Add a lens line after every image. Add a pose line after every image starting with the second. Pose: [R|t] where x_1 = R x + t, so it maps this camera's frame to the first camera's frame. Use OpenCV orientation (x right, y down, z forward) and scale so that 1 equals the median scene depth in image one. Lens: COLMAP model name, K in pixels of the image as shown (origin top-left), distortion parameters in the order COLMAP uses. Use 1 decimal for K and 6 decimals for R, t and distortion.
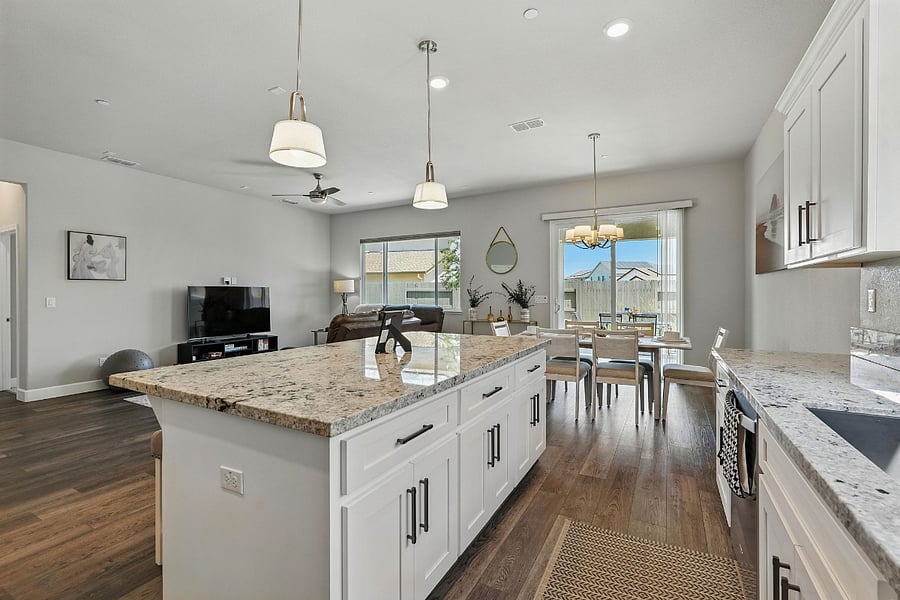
lens RADIAL K [[399.1, 0, 460.4], [0, 399.1, 296.1], [0, 0, 1]] dist [-0.005491, 0.005099]
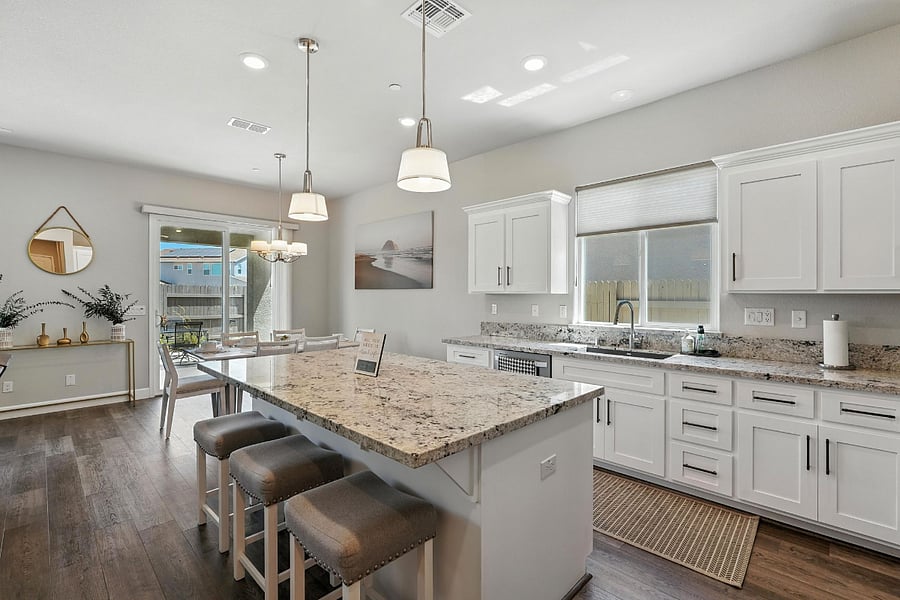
lens RADIAL K [[399.1, 0, 448.4], [0, 399.1, 297.3], [0, 0, 1]] dist [-0.005491, 0.005099]
pose [[0.293807, -0.001881, 0.955863, -0.950071], [0.002126, 0.999997, 0.001314, -0.046808], [-0.955862, 0.001647, 0.293810, 0.461644]]
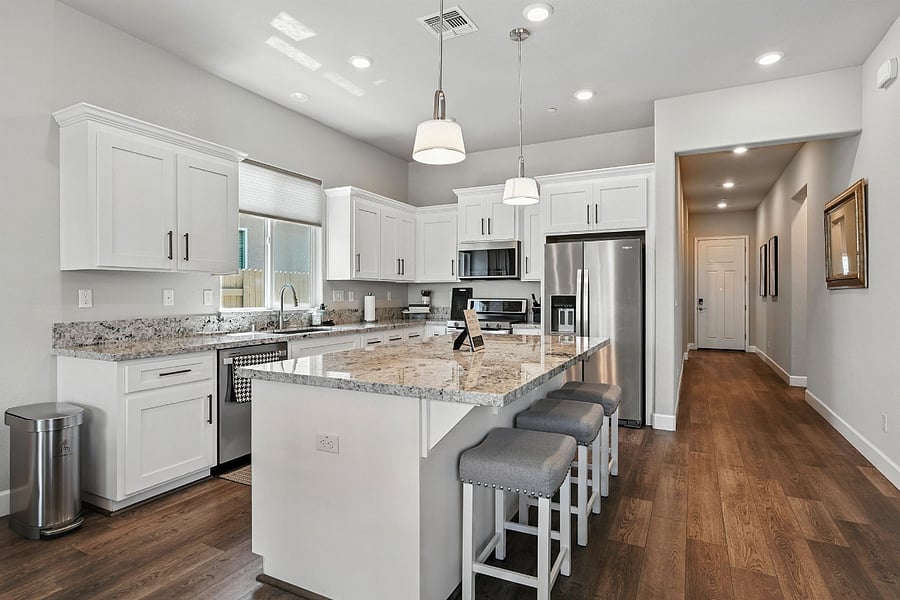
lens RADIAL K [[488.2, 0, 450.8], [0, 488.2, 295.9], [0, 0, 1]] dist [0.000149, -0.000091]
pose [[-0.999997, 0.002153, -0.000999, -0.102461], [0.002143, 0.999951, 0.009684, -0.007216], [0.001019, 0.009682, -0.999953, 2.009104]]
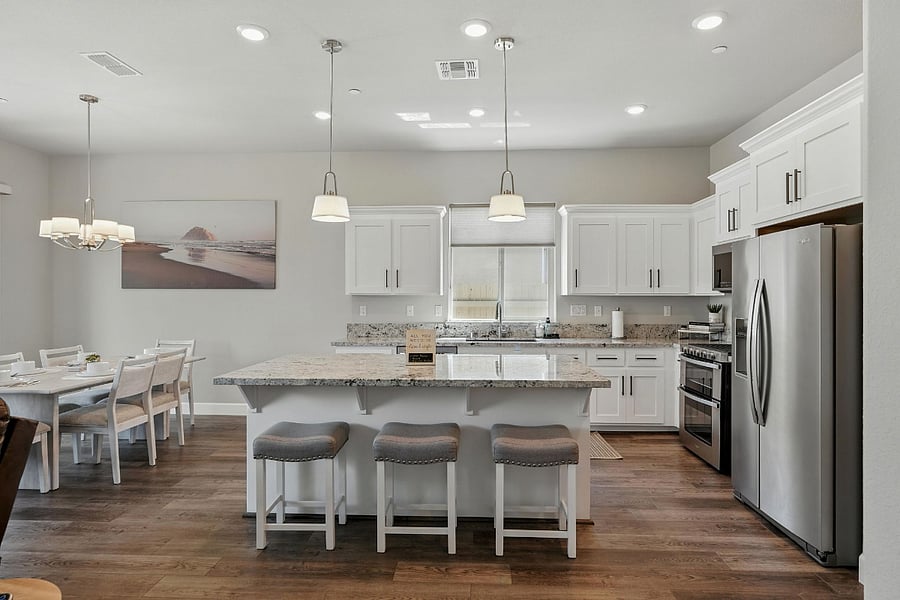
lens RADIAL K [[498.8, 0, 434.2], [0, 498.8, 300.7], [0, 0, 1]] dist [0.003600, 0.004453]
pose [[-0.394594, -0.004138, 0.918846, -1.360168], [0.005232, 0.999964, 0.006750, -0.048247], [-0.918841, 0.007471, -0.394558, 1.374546]]
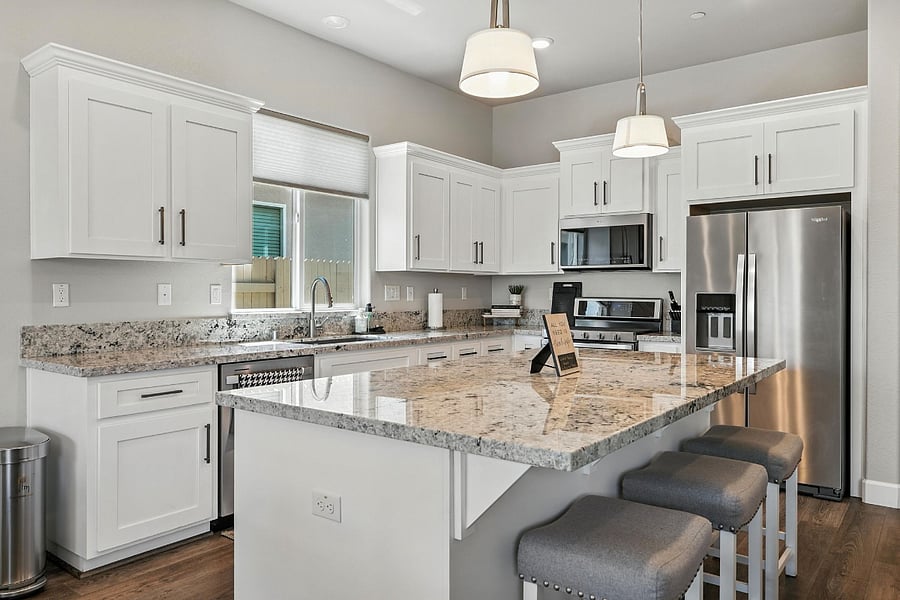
lens RADIAL K [[659.7, 0, 446.6], [0, 659.7, 294.7], [0, 0, 1]] dist [0.004182, -0.003902]
pose [[-0.983000, -0.001693, 0.183597, -0.169179], [0.000315, 0.999940, 0.010905, -0.005717], [-0.183605, 0.010777, -0.982941, 1.919290]]
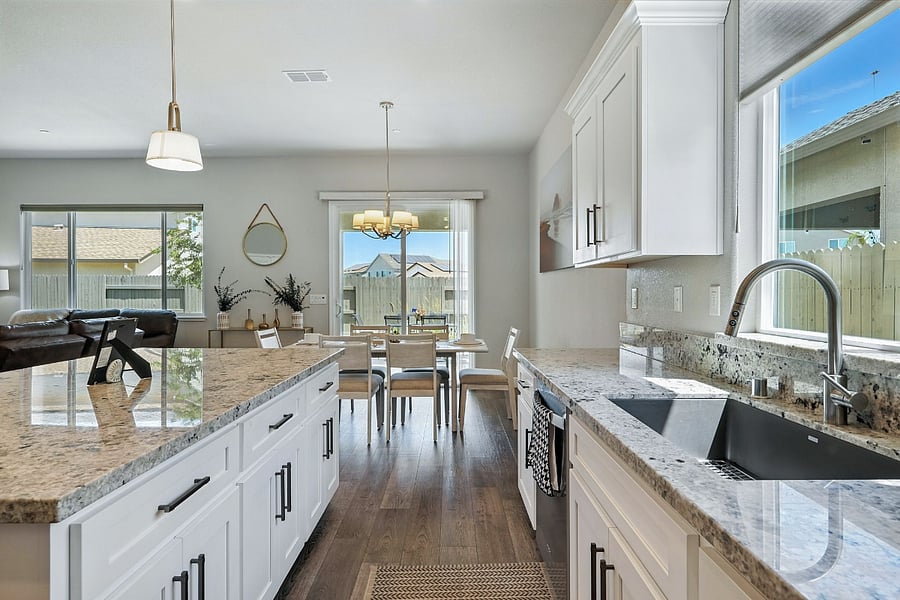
lens RADIAL K [[498.8, 0, 454.9], [0, 498.8, 293.9], [0, 0, 1]] dist [0.003600, 0.004453]
pose [[0.882578, -0.001948, 0.470163, -0.059971], [0.003211, 0.999993, -0.001883, 0.000166], [-0.470156, 0.003172, 0.882578, 0.005331]]
